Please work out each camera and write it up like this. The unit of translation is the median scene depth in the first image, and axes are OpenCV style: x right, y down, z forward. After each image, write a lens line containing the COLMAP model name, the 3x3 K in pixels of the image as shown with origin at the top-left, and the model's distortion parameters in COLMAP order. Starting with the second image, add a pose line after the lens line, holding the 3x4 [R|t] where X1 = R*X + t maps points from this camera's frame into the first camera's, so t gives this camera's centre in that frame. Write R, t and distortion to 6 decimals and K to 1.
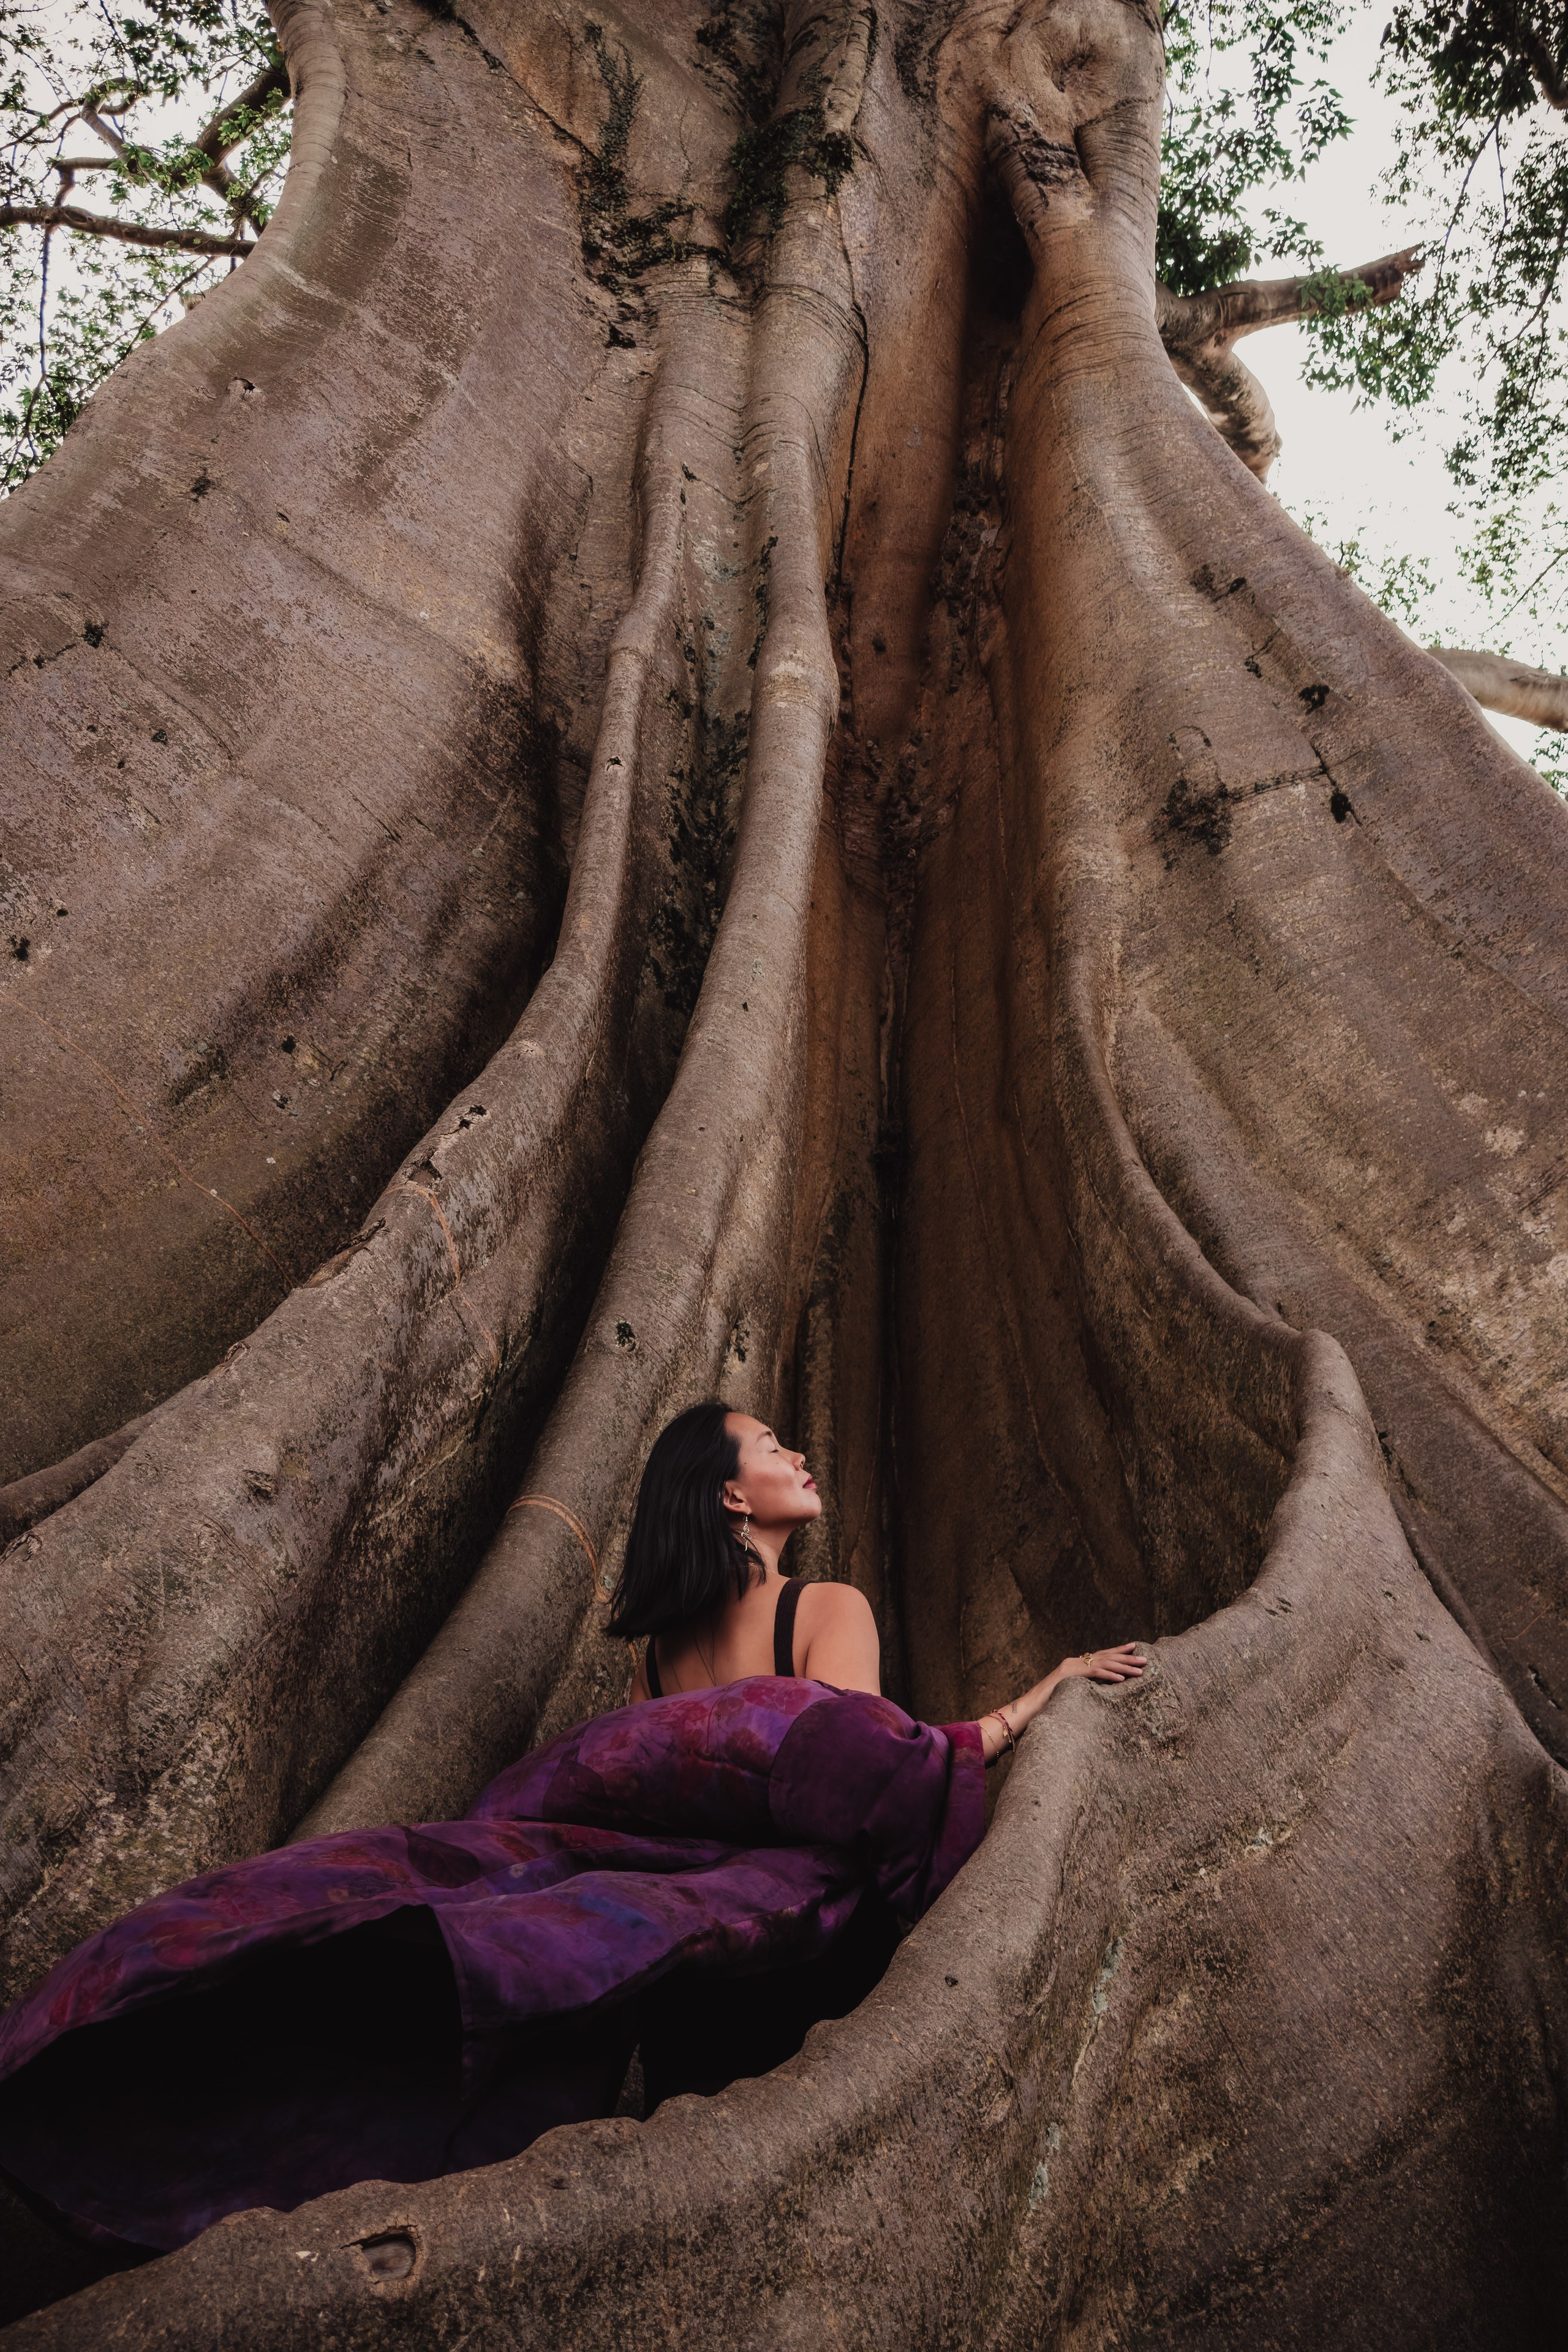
lens RADIAL K [[1720.5, 0, 848.2], [0, 1720.5, 1137.2], [0, 0, 1]] dist [0.008574, -0.034082]
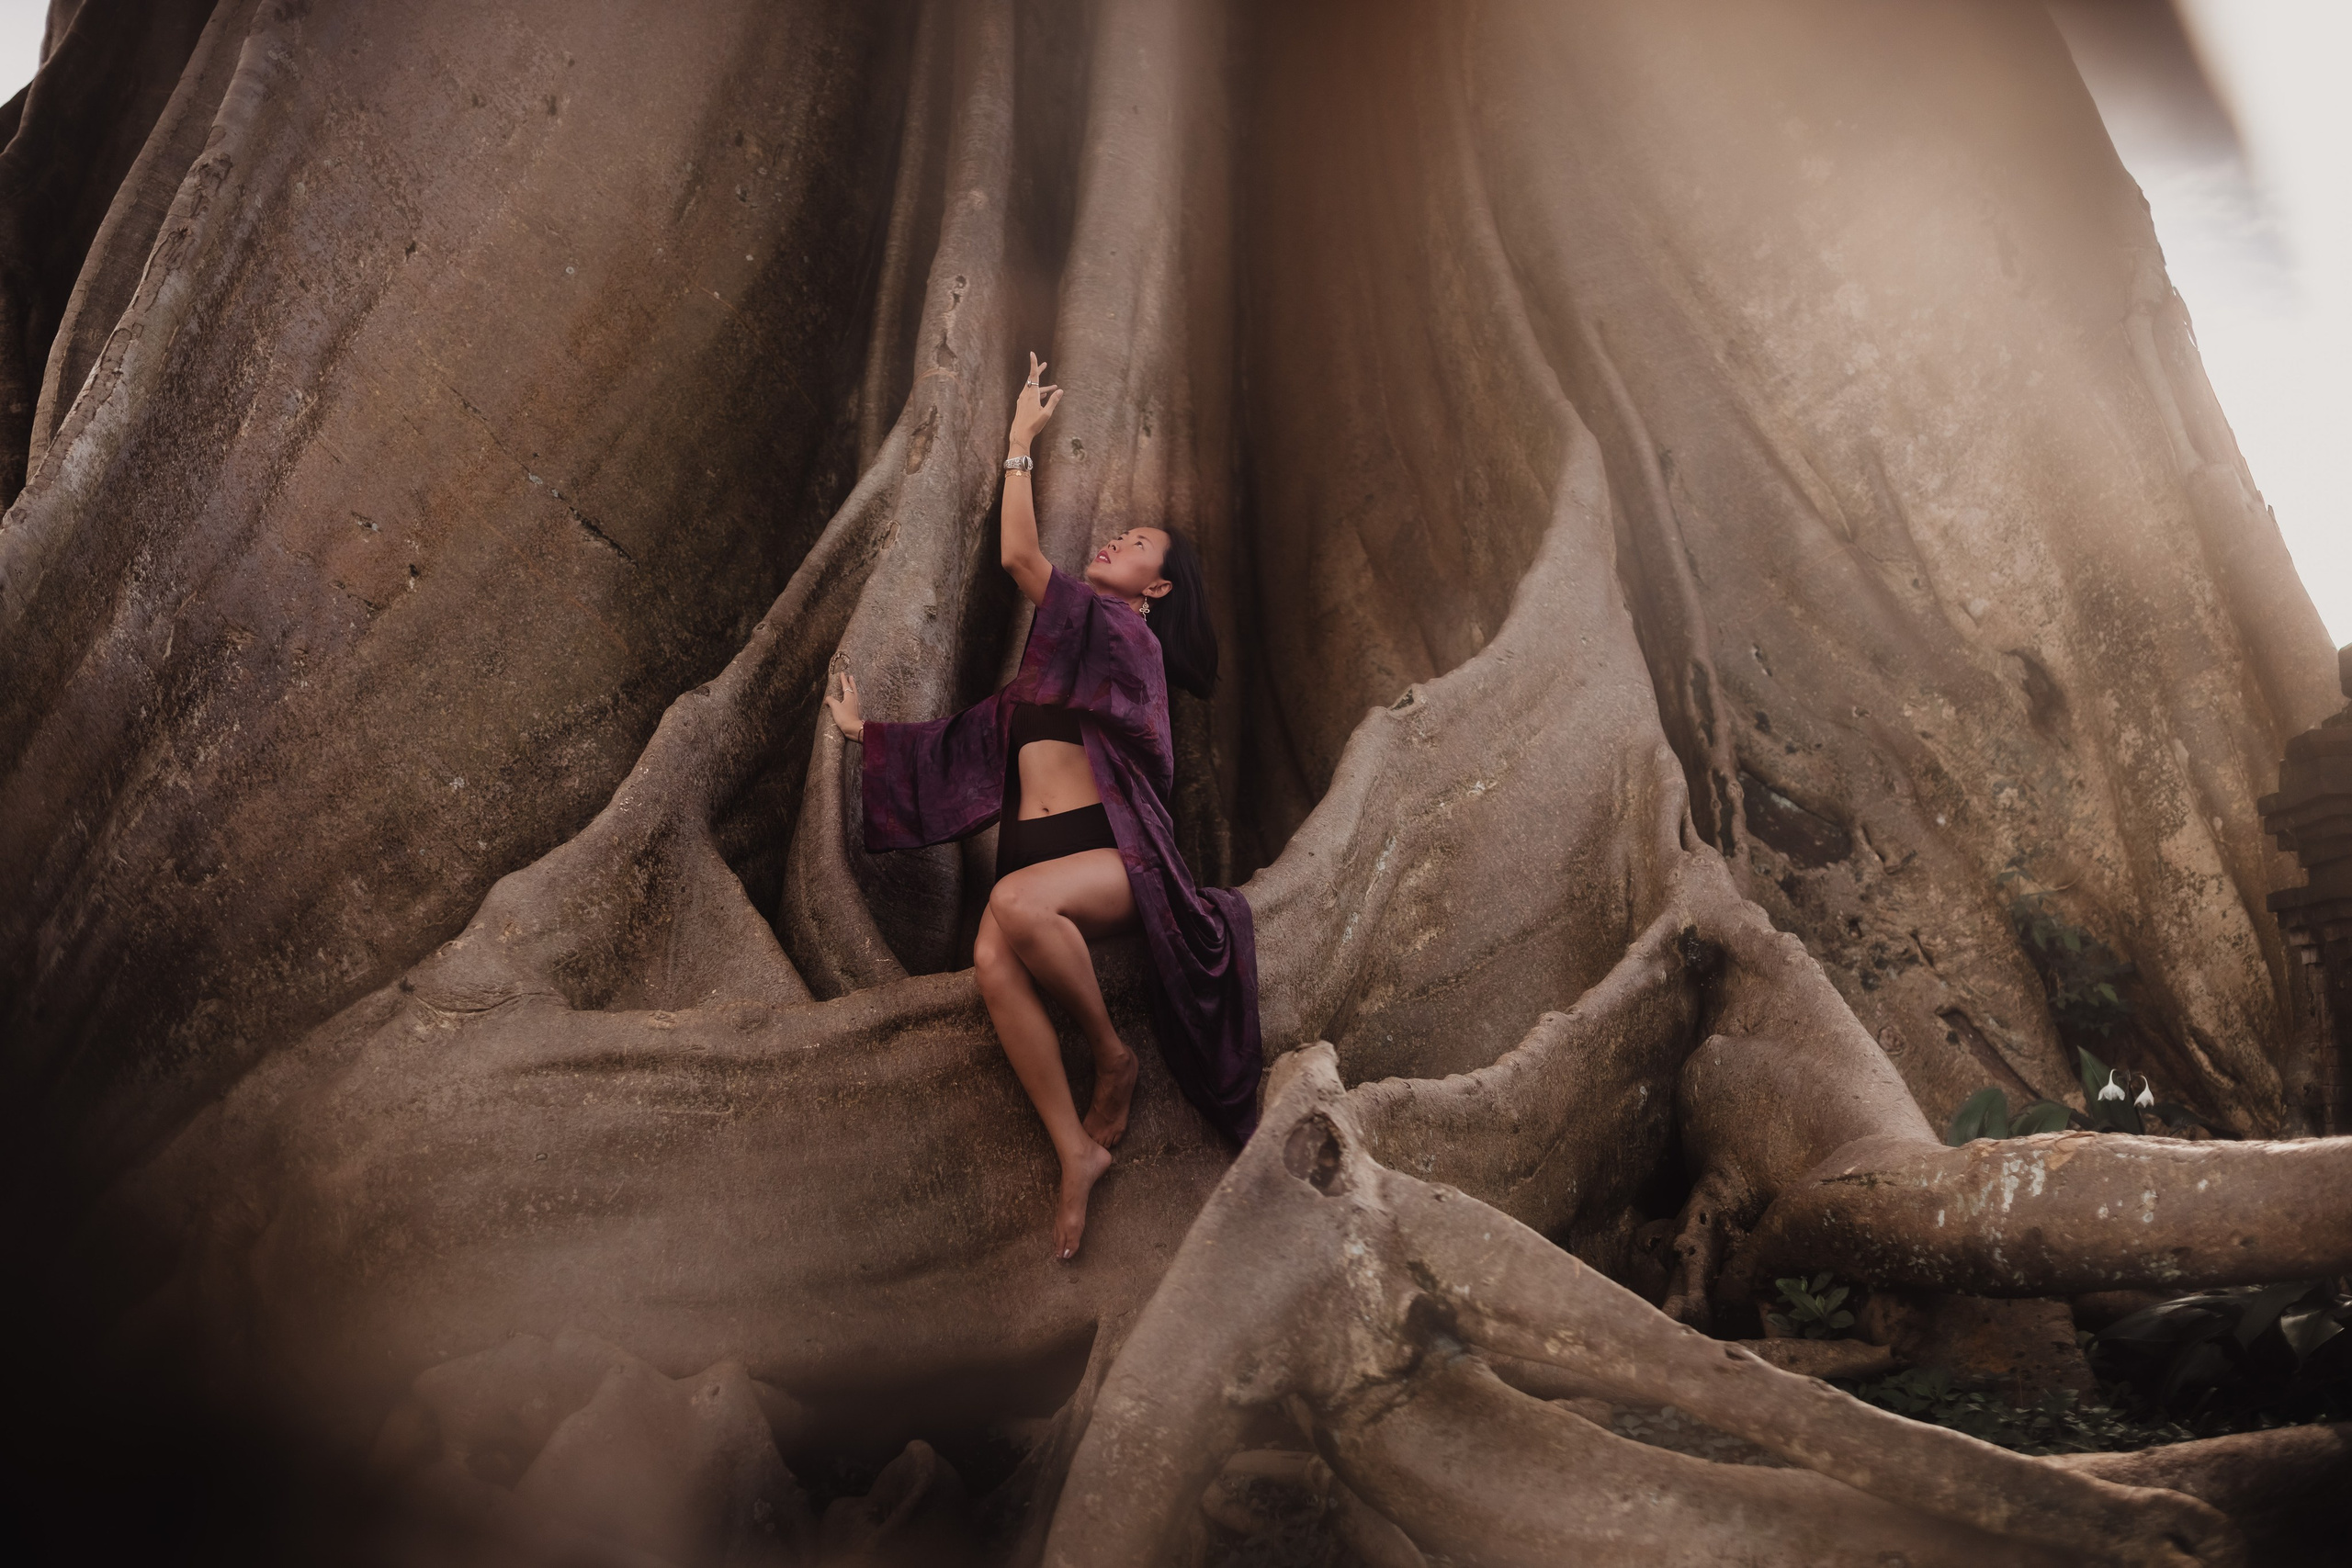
lens RADIAL K [[3367.2, 0, 1181.7], [0, 3367.2, 759.1], [0, 0, 1]] dist [0.019321, -0.160997]
pose [[0.999546, -0.009120, 0.028700, -0.087170], [-0.003109, 0.916696, 0.399573, -0.514743], [-0.029953, -0.399481, 0.916252, -1.108794]]
